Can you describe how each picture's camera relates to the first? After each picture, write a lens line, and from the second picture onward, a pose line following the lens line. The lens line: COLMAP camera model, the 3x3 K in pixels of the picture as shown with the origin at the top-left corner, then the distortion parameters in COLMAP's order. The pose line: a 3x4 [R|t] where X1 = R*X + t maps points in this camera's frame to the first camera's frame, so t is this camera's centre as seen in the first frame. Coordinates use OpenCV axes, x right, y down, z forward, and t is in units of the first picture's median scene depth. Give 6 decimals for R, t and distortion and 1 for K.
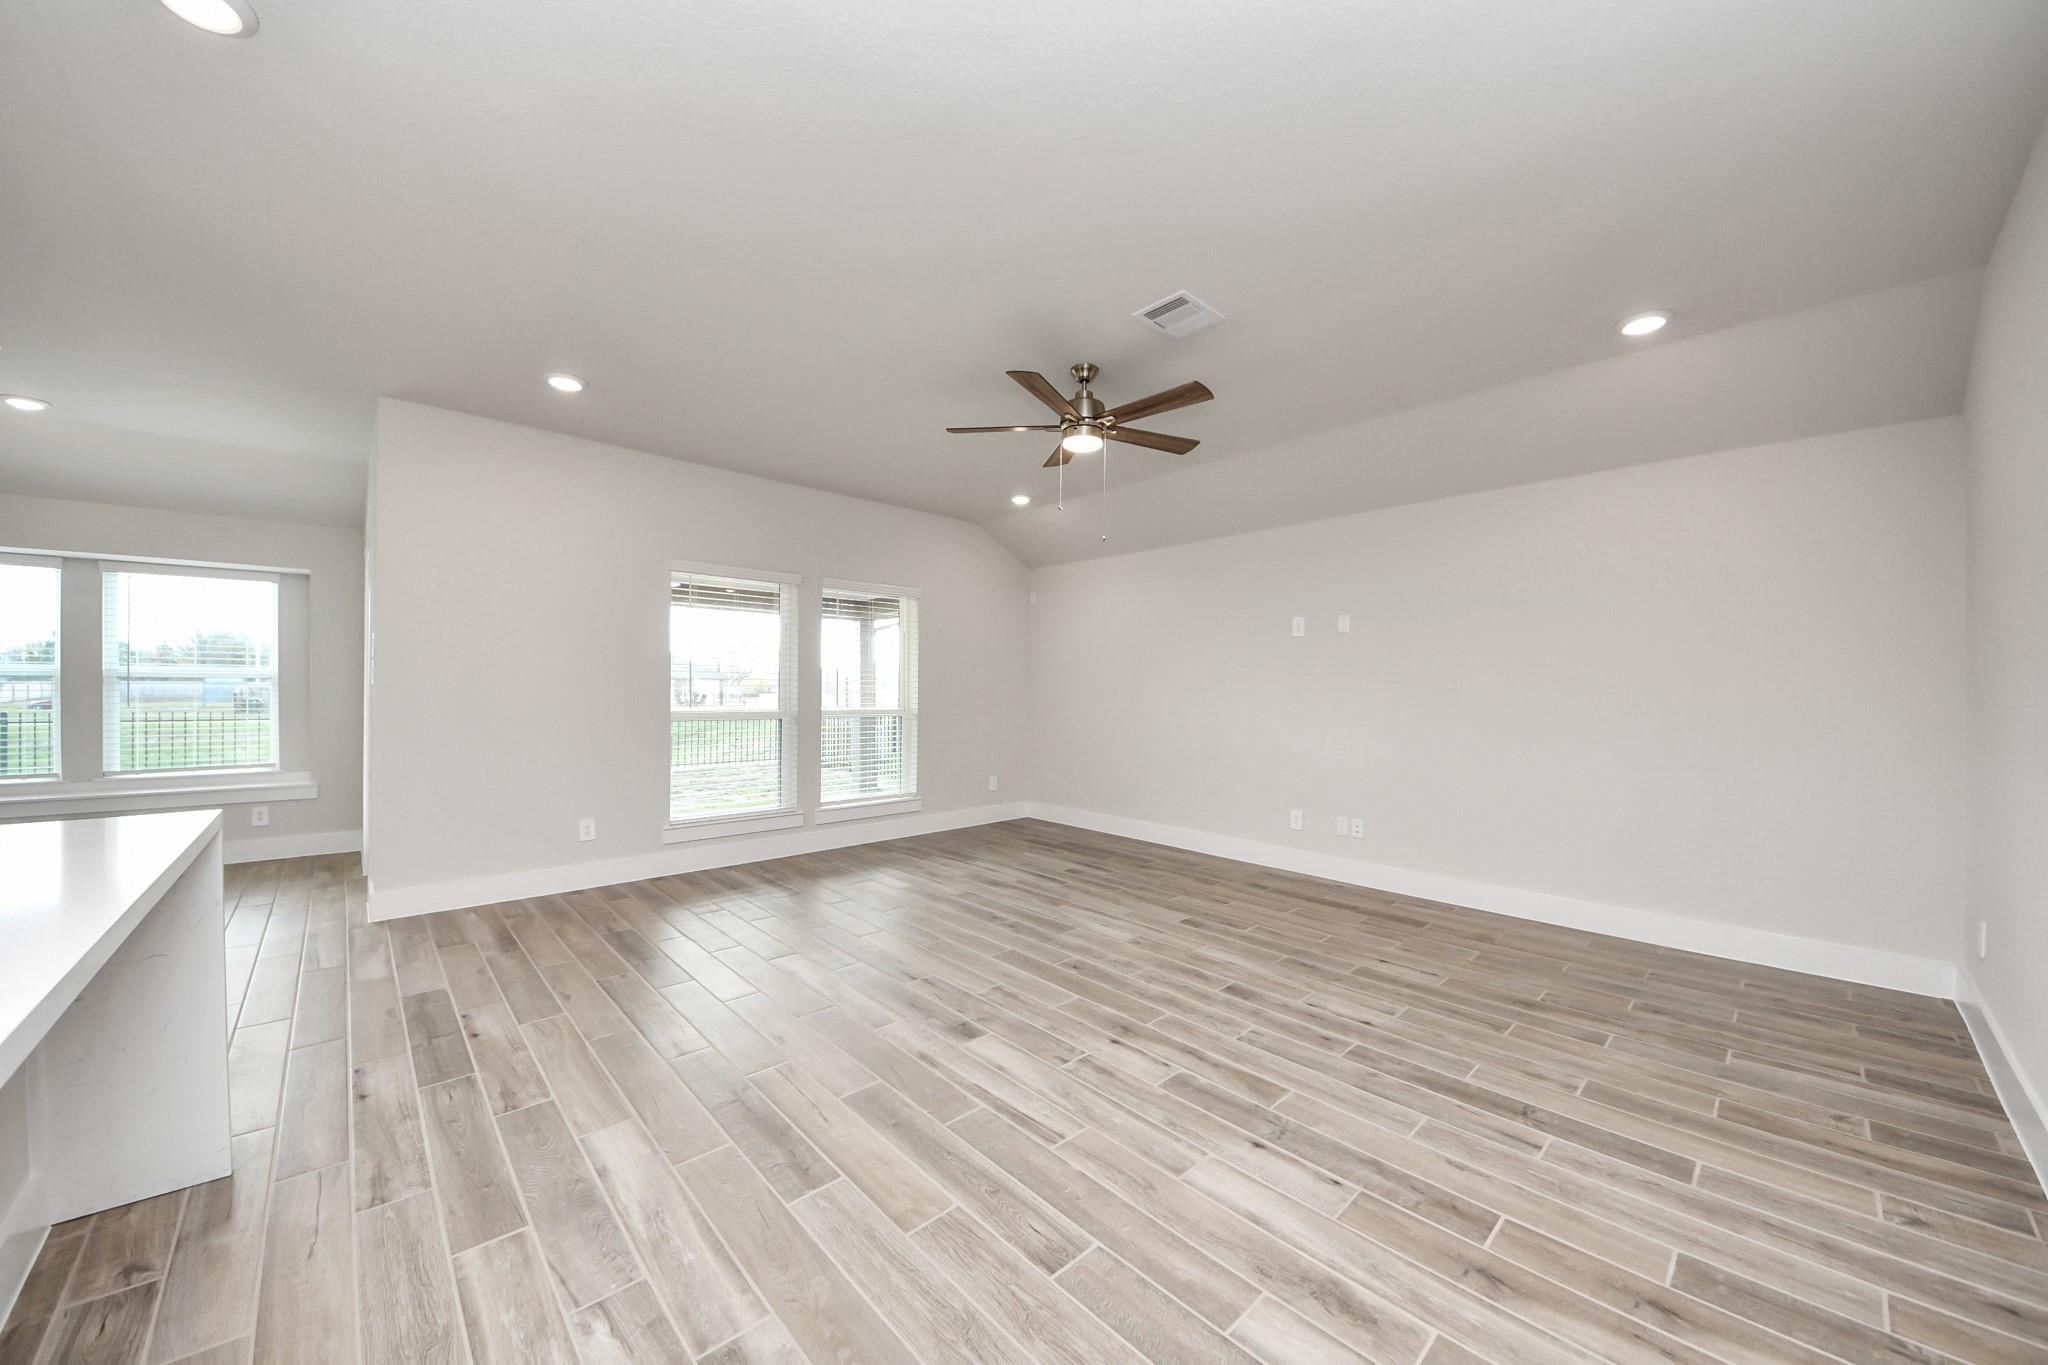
lens RADIAL K [[741.4, 0, 1016.5], [0, 741.4, 686.7], [0, 0, 1]] dist [0.002363, -0.008001]
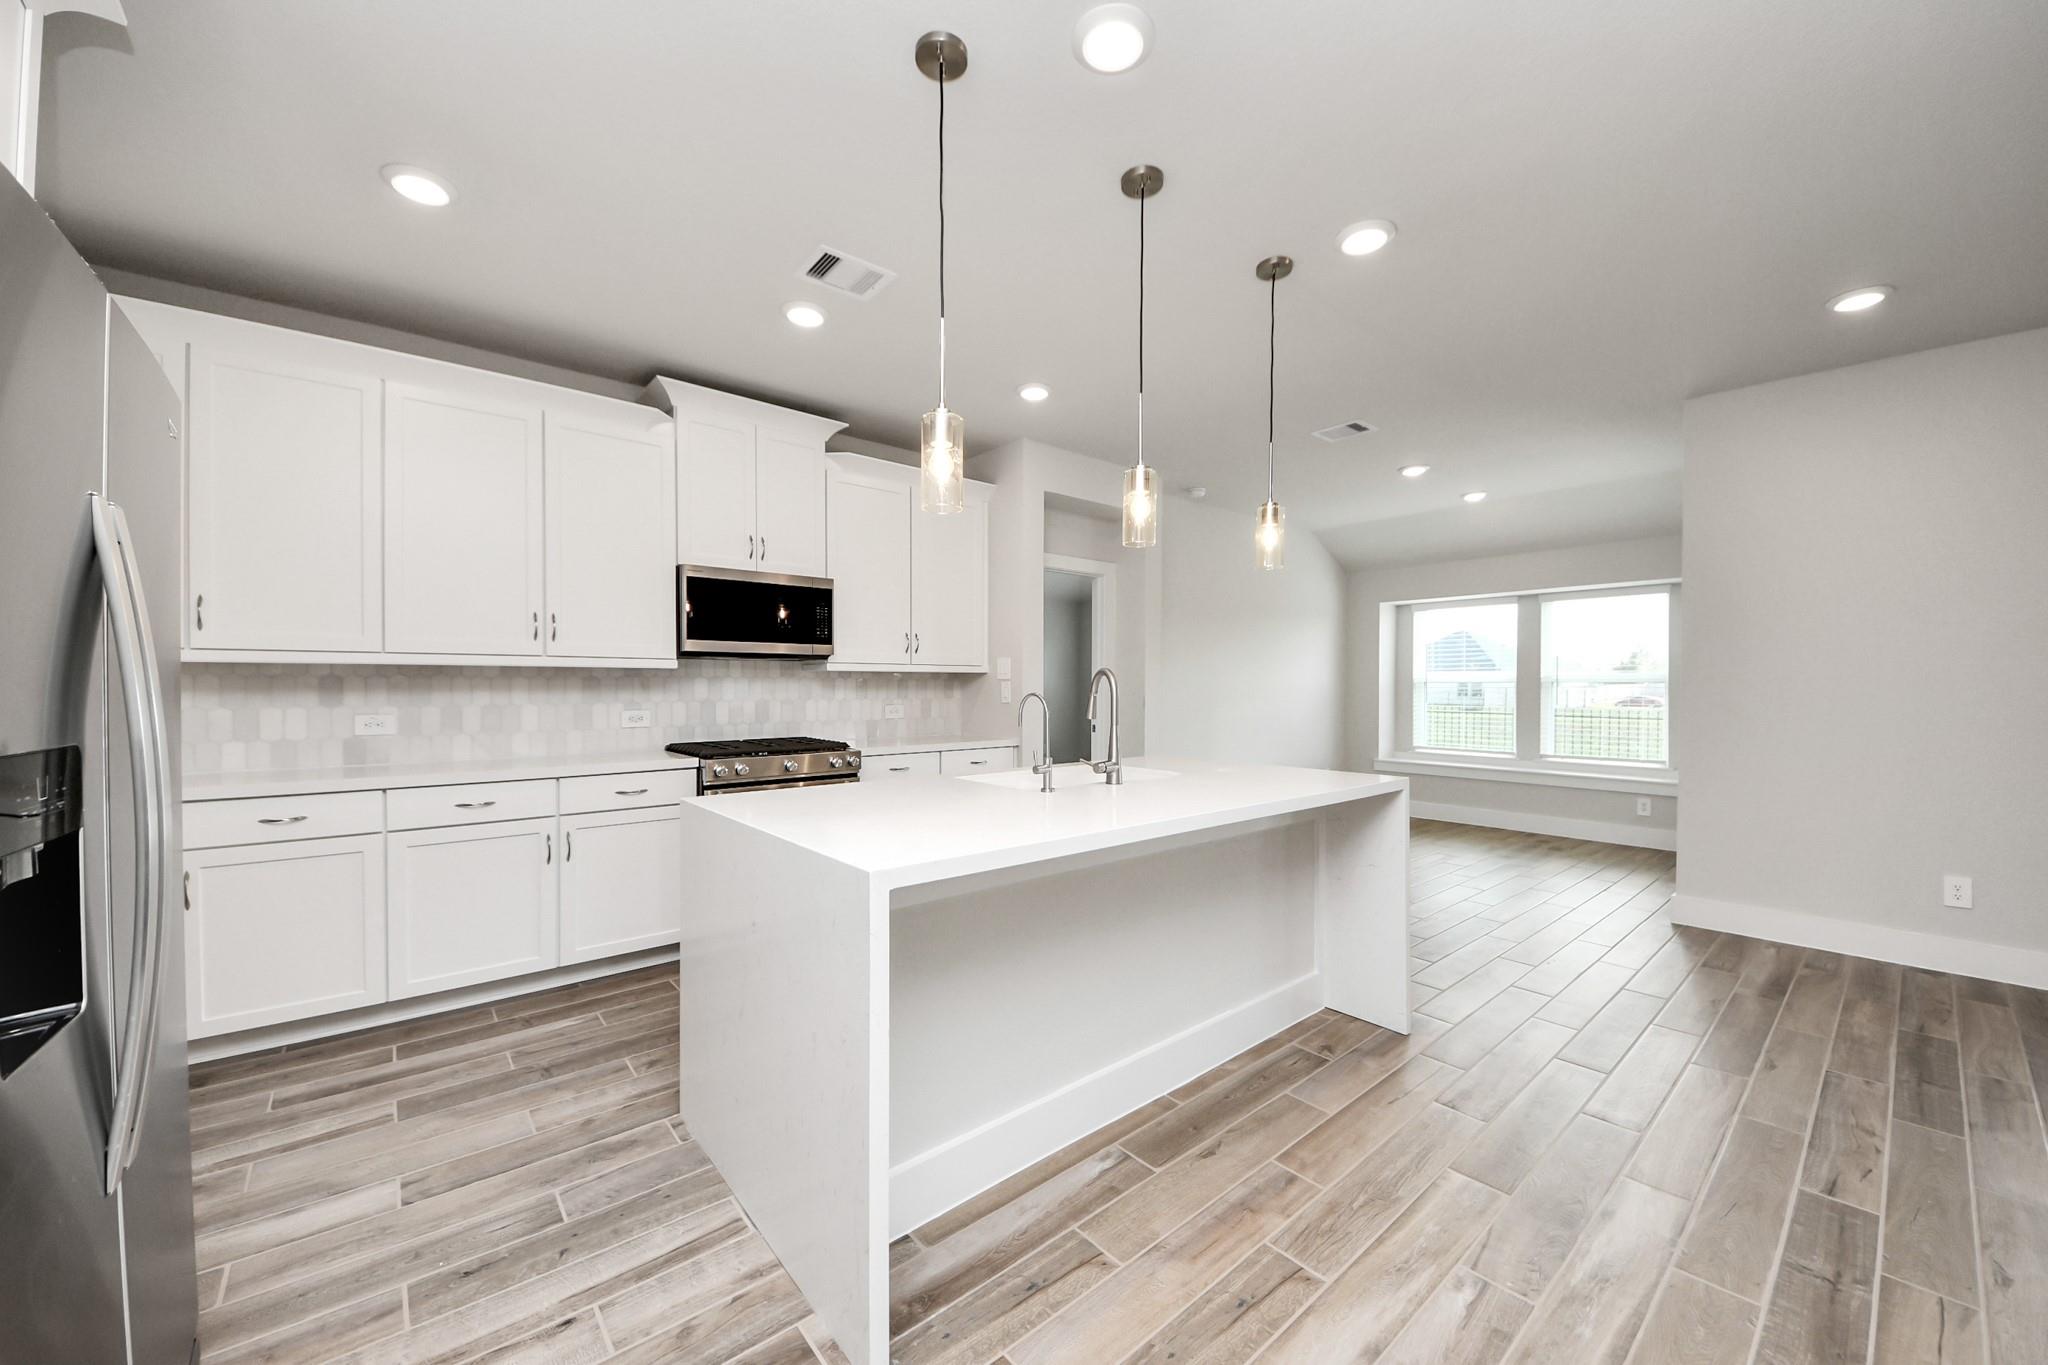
lens RADIAL K [[741.4, 0, 1019.9], [0, 741.4, 687.4], [0, 0, 1]] dist [0.002363, -0.008001]
pose [[-0.054752, 0.000919, -0.998500, 0.234396], [-0.008620, 0.999962, 0.001393, 0.001680], [0.998463, 0.008683, -0.054742, 0.183655]]
